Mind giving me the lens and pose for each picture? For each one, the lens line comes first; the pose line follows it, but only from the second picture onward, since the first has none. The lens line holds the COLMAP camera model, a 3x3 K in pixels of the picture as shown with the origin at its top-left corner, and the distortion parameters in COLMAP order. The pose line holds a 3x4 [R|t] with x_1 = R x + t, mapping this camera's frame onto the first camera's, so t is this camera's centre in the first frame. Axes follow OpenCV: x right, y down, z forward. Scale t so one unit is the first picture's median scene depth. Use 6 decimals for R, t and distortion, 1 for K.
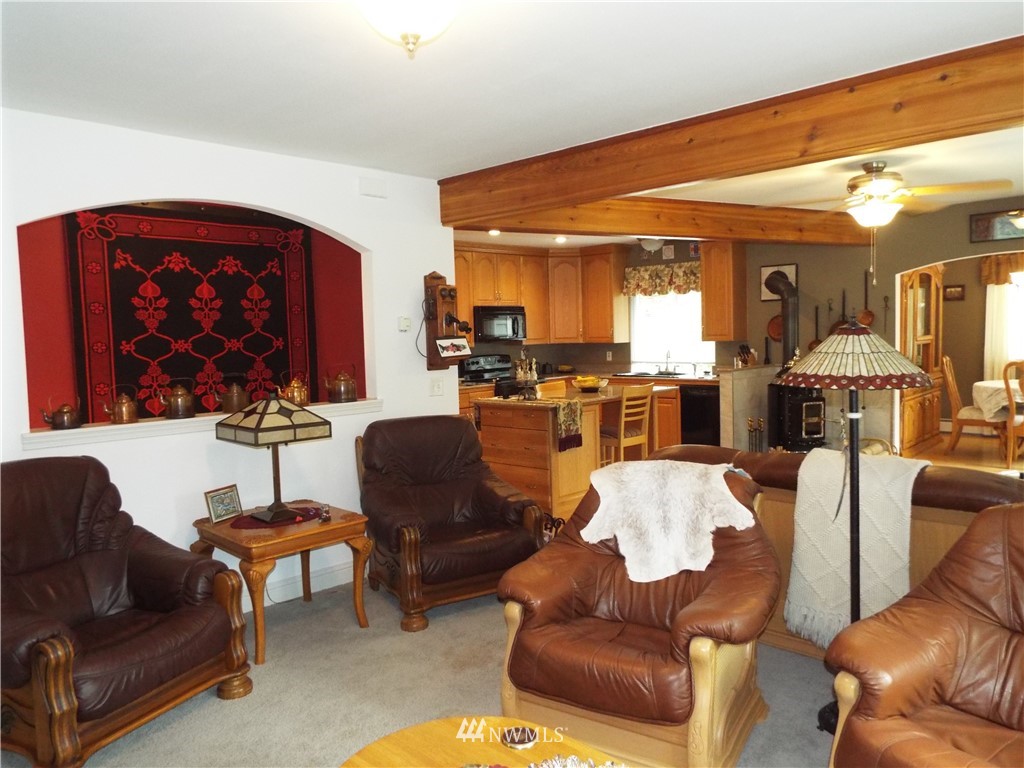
lens RADIAL K [[733.6, 0, 515.6], [0, 733.6, 377.2], [0, 0, 1]] dist [-0.000888, -0.001519]
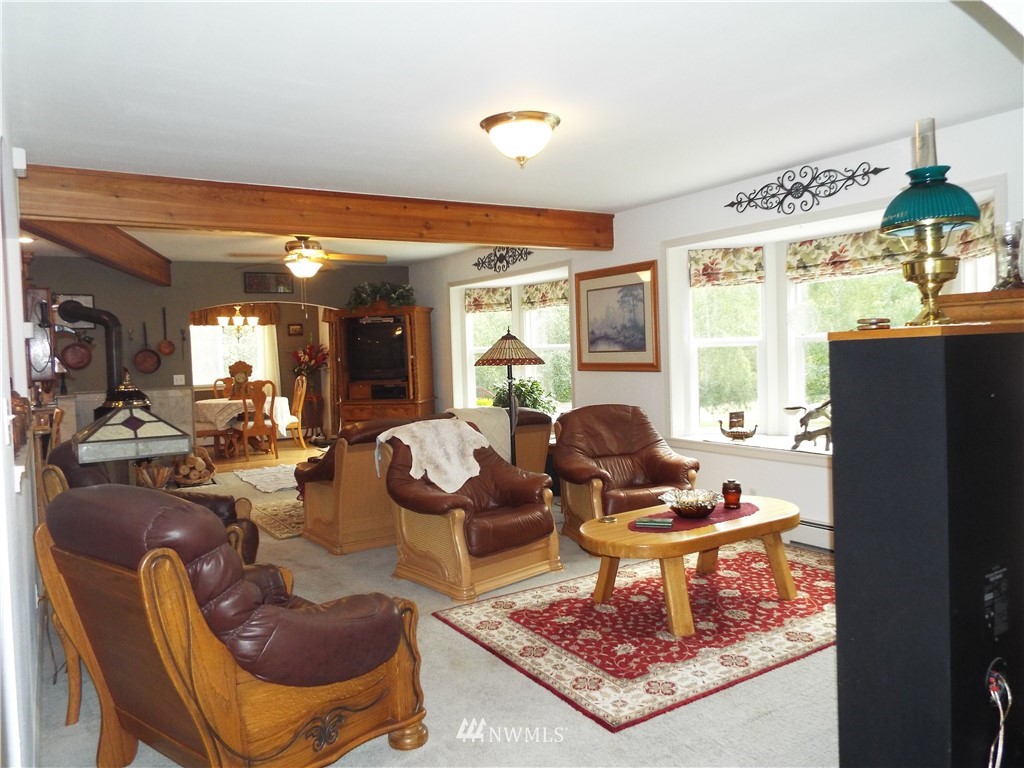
lens RADIAL K [[759.2, 0, 513.9], [0, 759.2, 370.2], [0, 0, 1]] dist [0.006654, 0.001830]
pose [[0.244807, -0.009905, 0.969521, -0.676020], [0.087583, 0.996086, -0.011939, 0.022147], [-0.965608, 0.087837, 0.244716, 0.216074]]
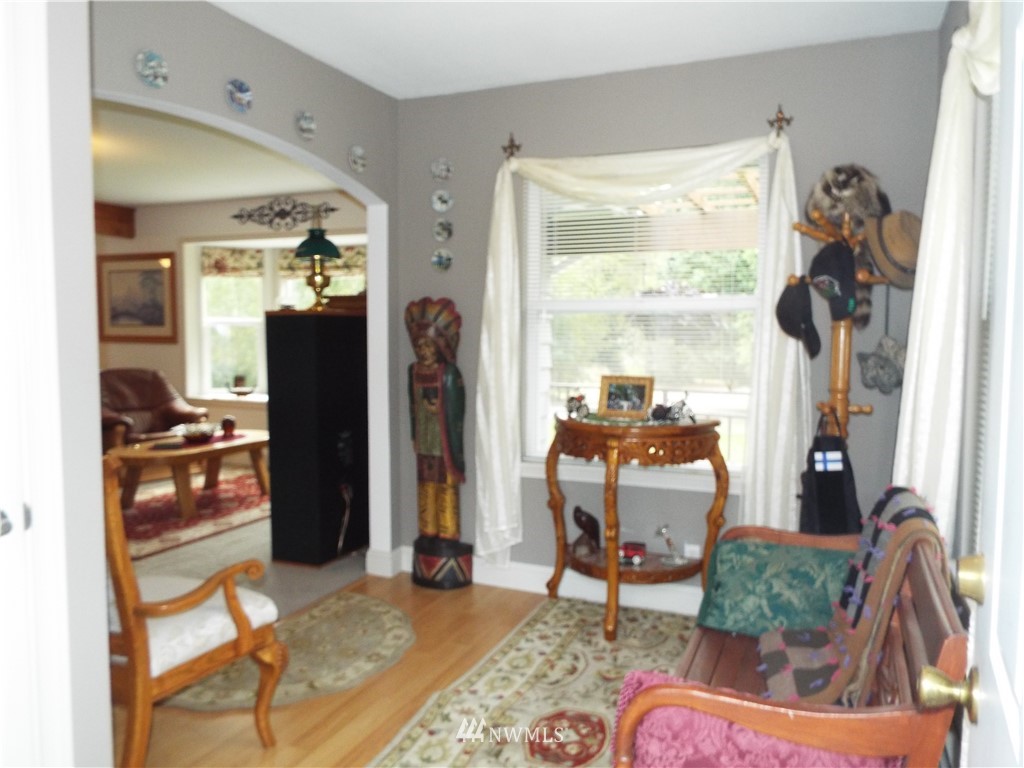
lens RADIAL K [[733.6, 0, 515.6], [0, 733.6, 377.2], [0, 0, 1]] dist [-0.000888, -0.001519]
pose [[-0.357253, -0.035567, 0.933330, -0.985992], [0.061016, 0.996251, 0.061320, 0.046104], [-0.932013, 0.078854, -0.353744, 0.186730]]
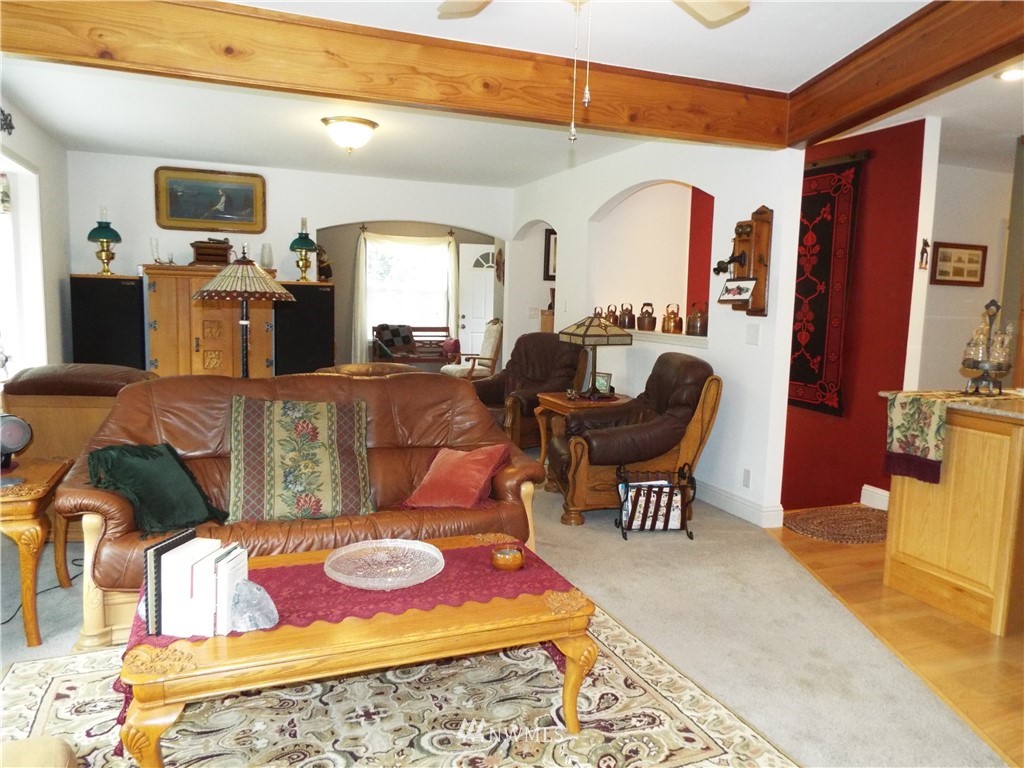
lens RADIAL K [[733.6, 0, 515.6], [0, 733.6, 377.2], [0, 0, 1]] dist [-0.000888, -0.001519]
pose [[-0.402379, 0.119134, -0.907688, 0.716202], [-0.077812, 0.983458, 0.163573, -0.051440], [0.912160, 0.136448, -0.386453, 0.921451]]
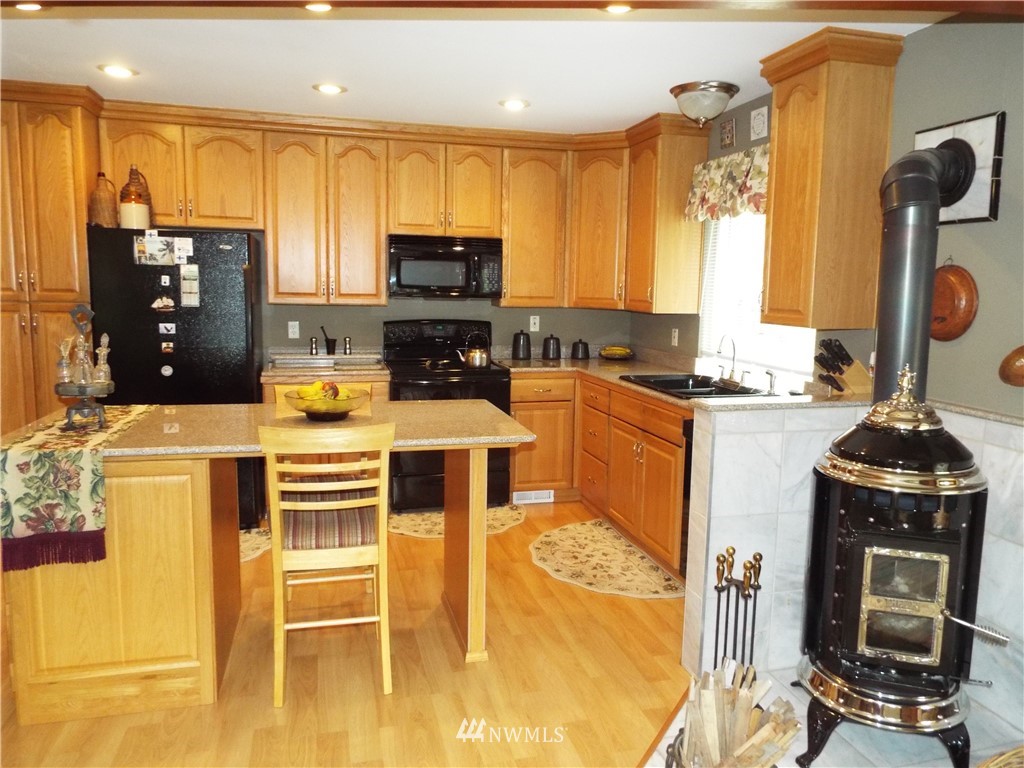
lens RADIAL K [[733.6, 0, 515.6], [0, 733.6, 377.2], [0, 0, 1]] dist [-0.000888, -0.001519]
pose [[0.860315, 0.109189, -0.497932, 0.482858], [-0.075916, 0.993341, 0.086659, -0.060252], [0.504078, -0.036753, 0.862876, 0.775082]]
